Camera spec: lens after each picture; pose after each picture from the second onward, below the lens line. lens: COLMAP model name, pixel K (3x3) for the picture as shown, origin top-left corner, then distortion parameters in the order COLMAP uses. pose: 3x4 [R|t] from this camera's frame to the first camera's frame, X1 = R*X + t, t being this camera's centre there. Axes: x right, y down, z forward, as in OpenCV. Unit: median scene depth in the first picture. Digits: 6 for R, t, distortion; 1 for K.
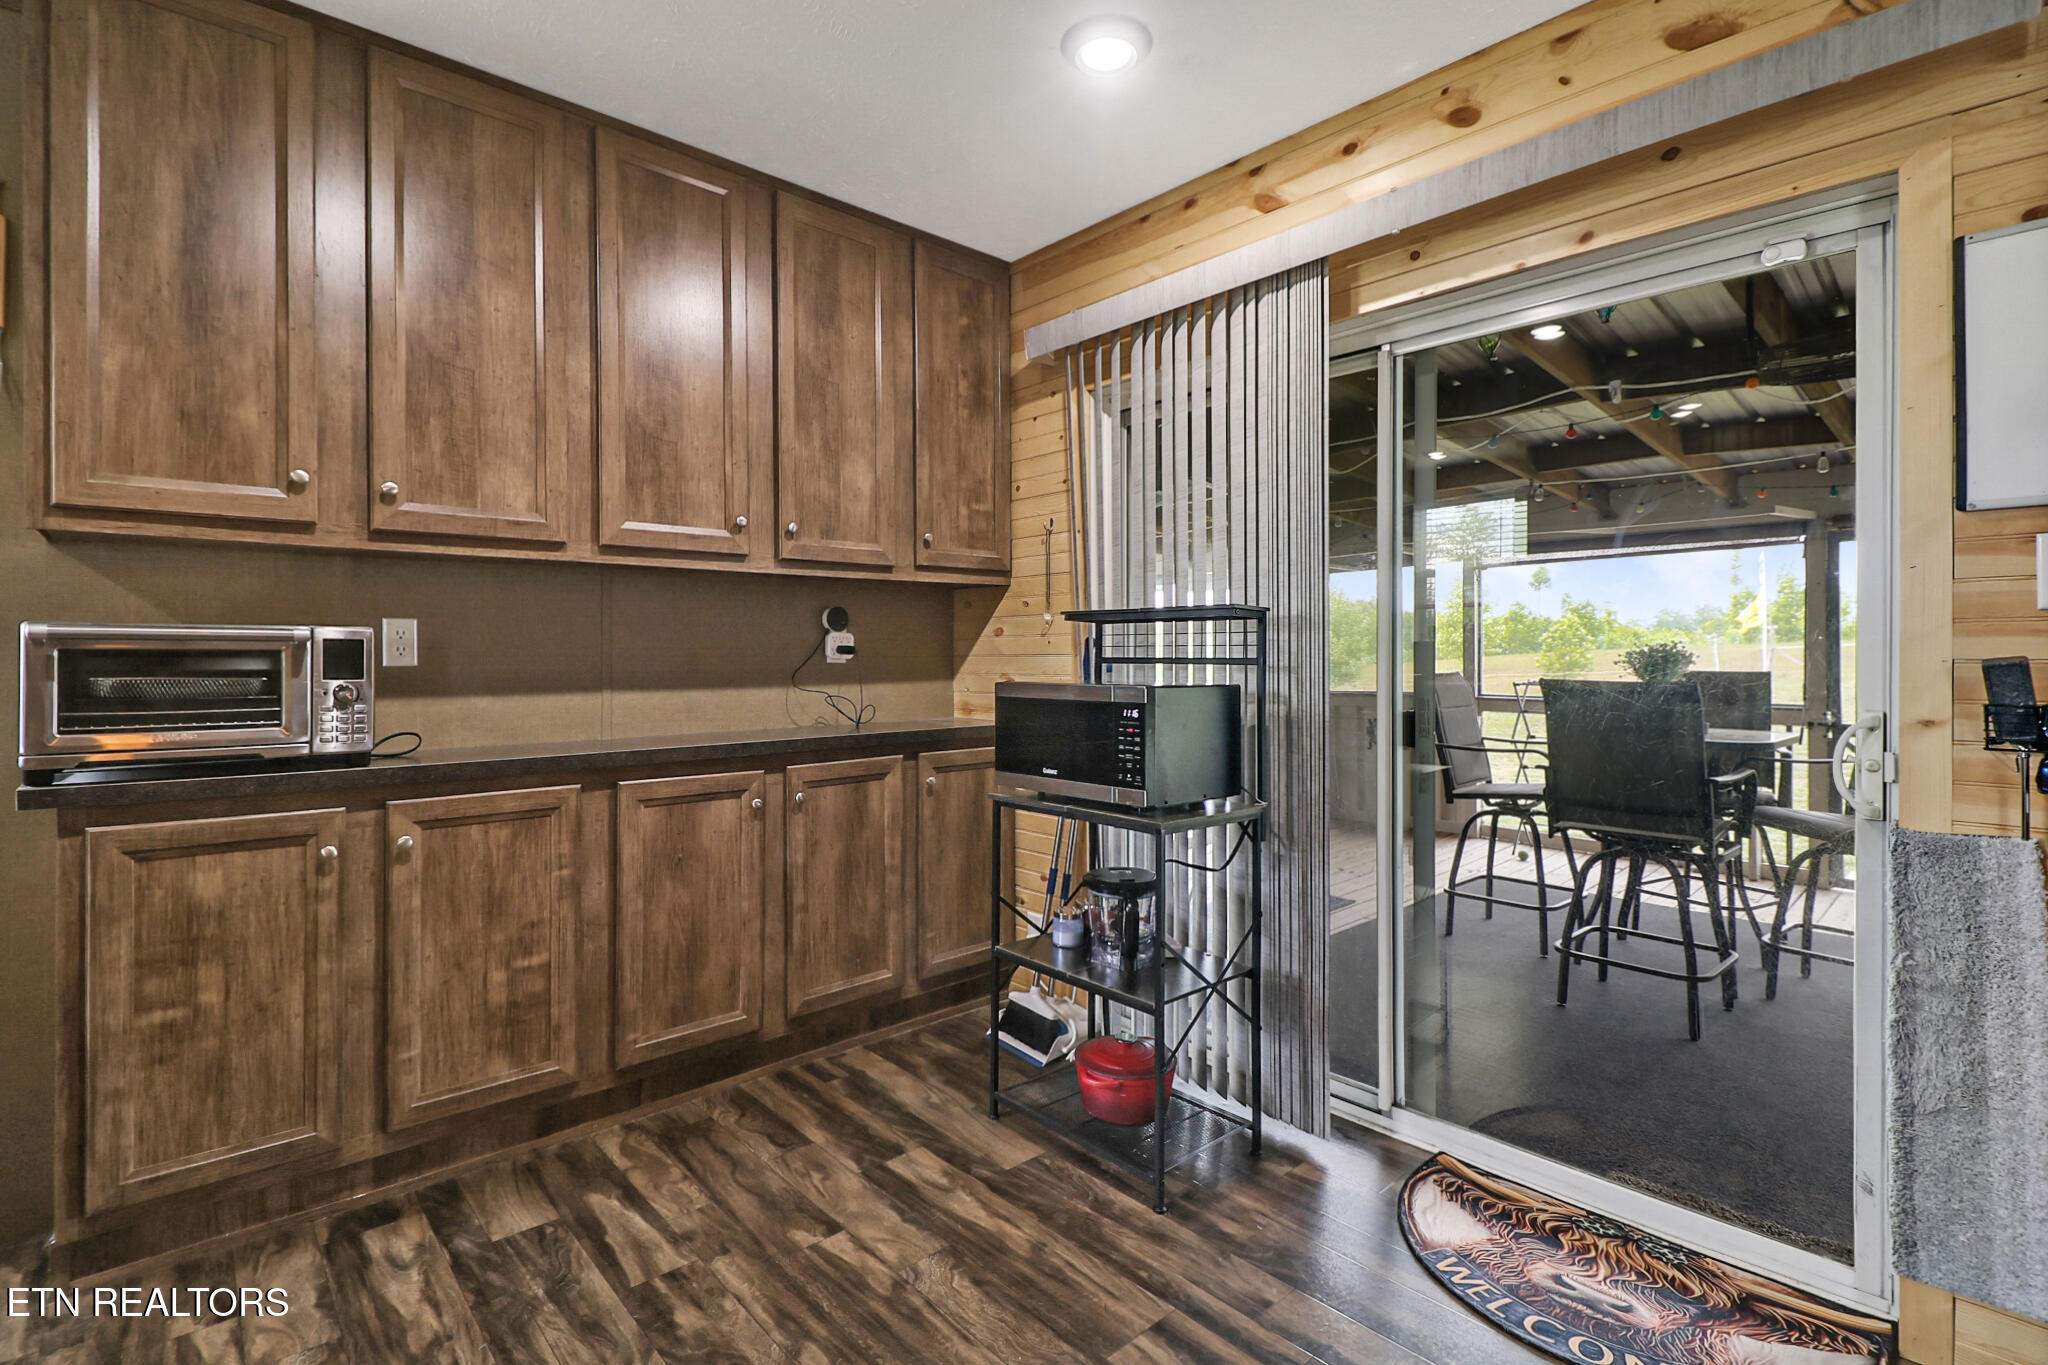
lens RADIAL K [[943.4, 0, 1016.6], [0, 943.4, 656.6], [0, 0, 1]] dist [-0.001418, -0.009373]
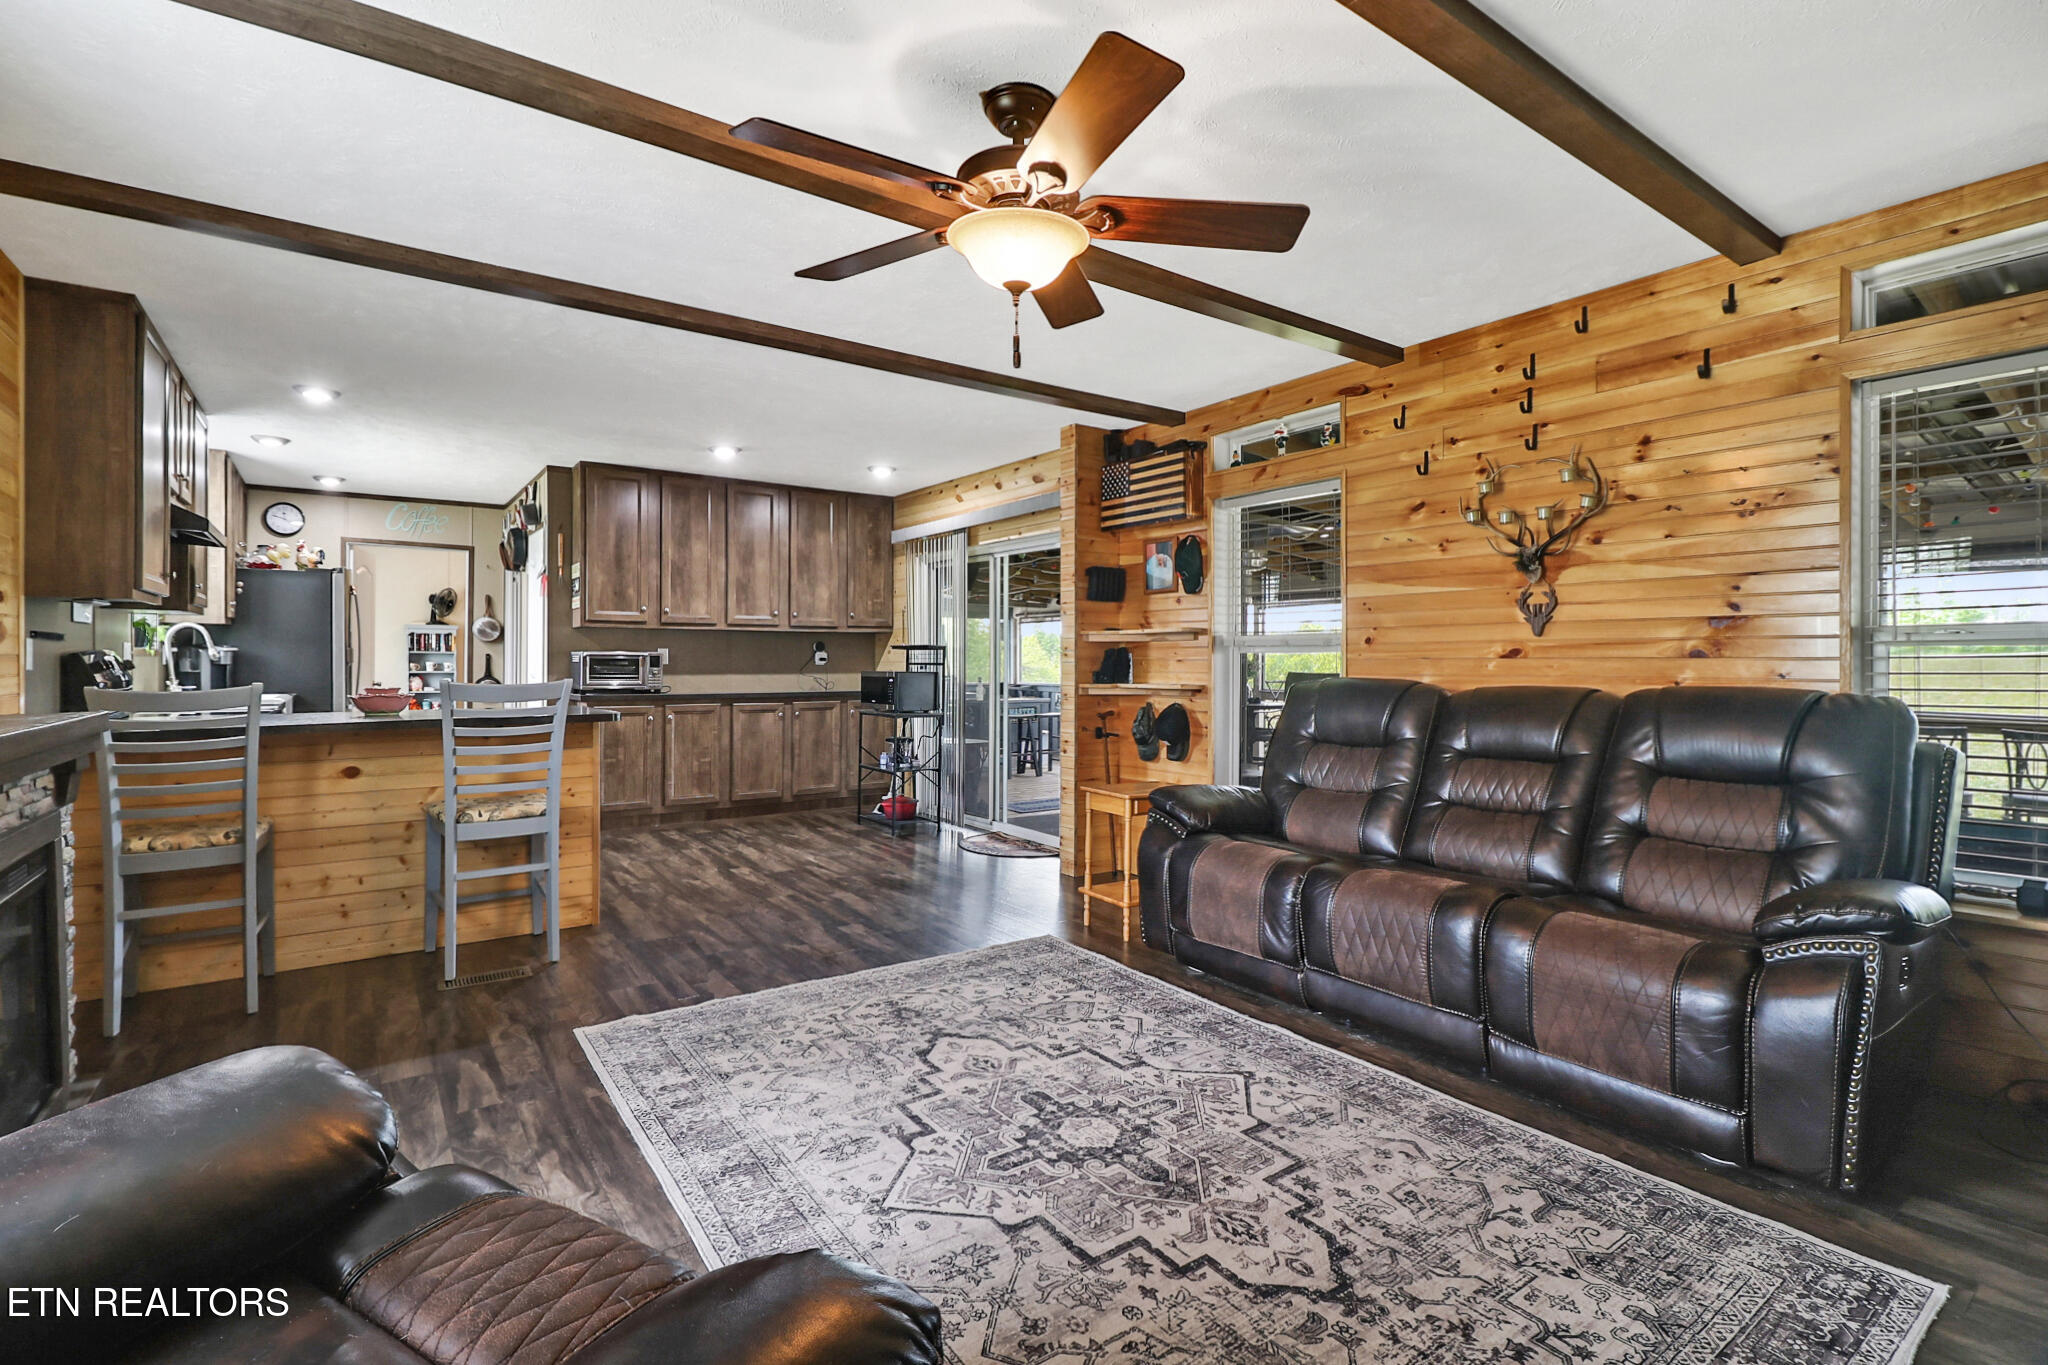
lens RADIAL K [[943.4, 0, 1014.0], [0, 943.4, 672.0], [0, 0, 1]] dist [-0.001418, -0.009373]
pose [[0.992962, 0.007678, -0.118183, 0.844184], [-0.006942, 0.999954, 0.006642, 0.007399], [0.118228, -0.005775, 0.992970, -1.931023]]
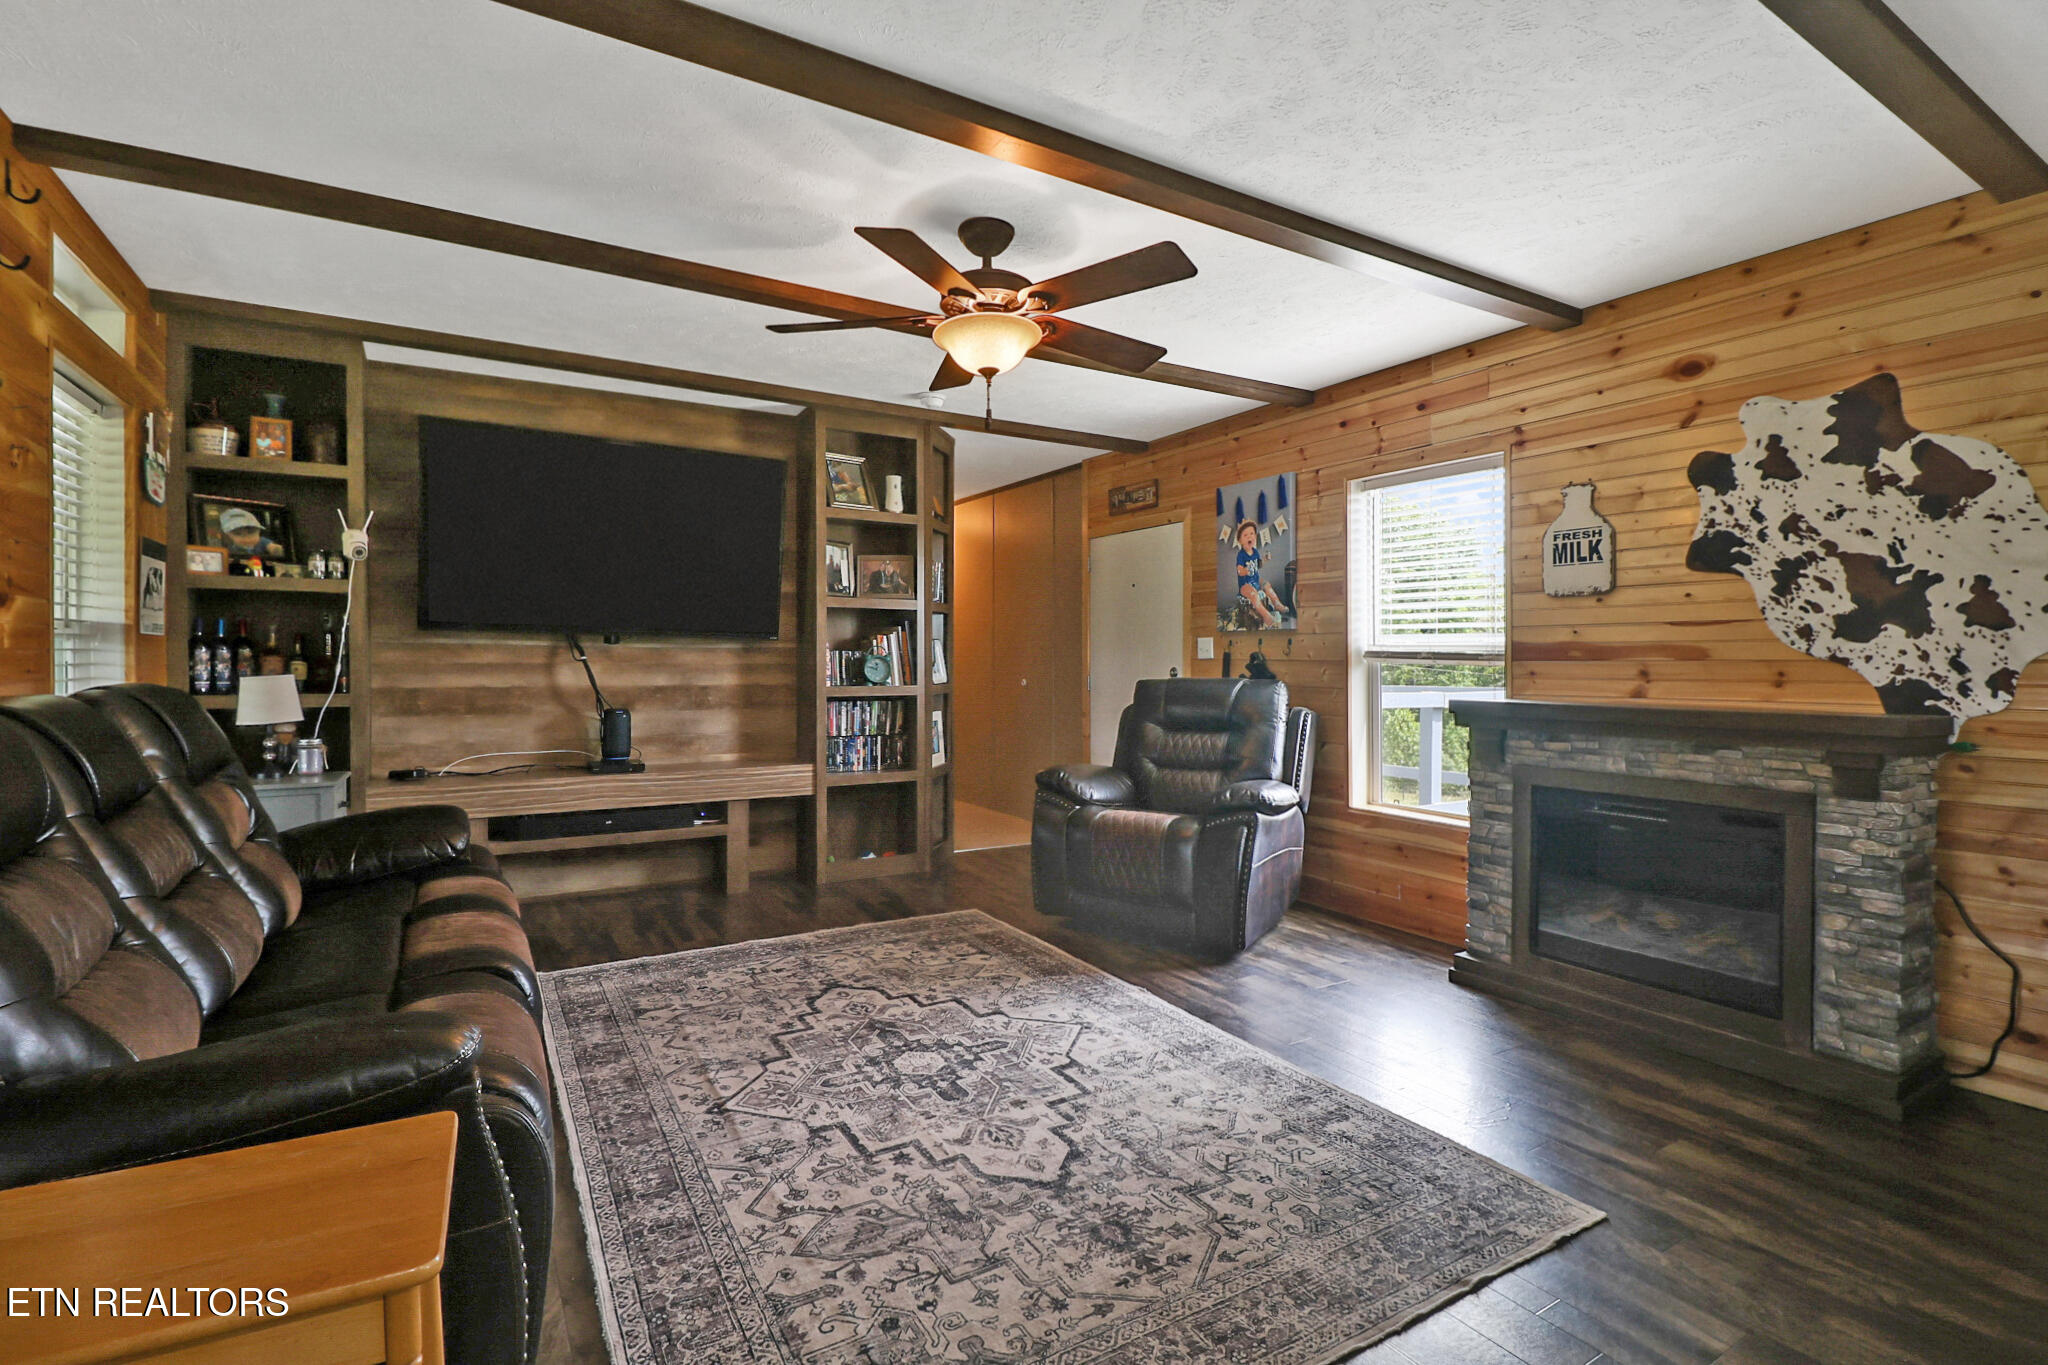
lens RADIAL K [[943.4, 0, 1012.8], [0, 943.4, 666.3], [0, 0, 1]] dist [-0.001418, -0.009373]
pose [[-0.980067, -0.001697, 0.198662, 0.436120], [0.000398, 0.999945, 0.010504, -0.001980], [-0.198669, 0.010374, -0.980012, 0.340855]]
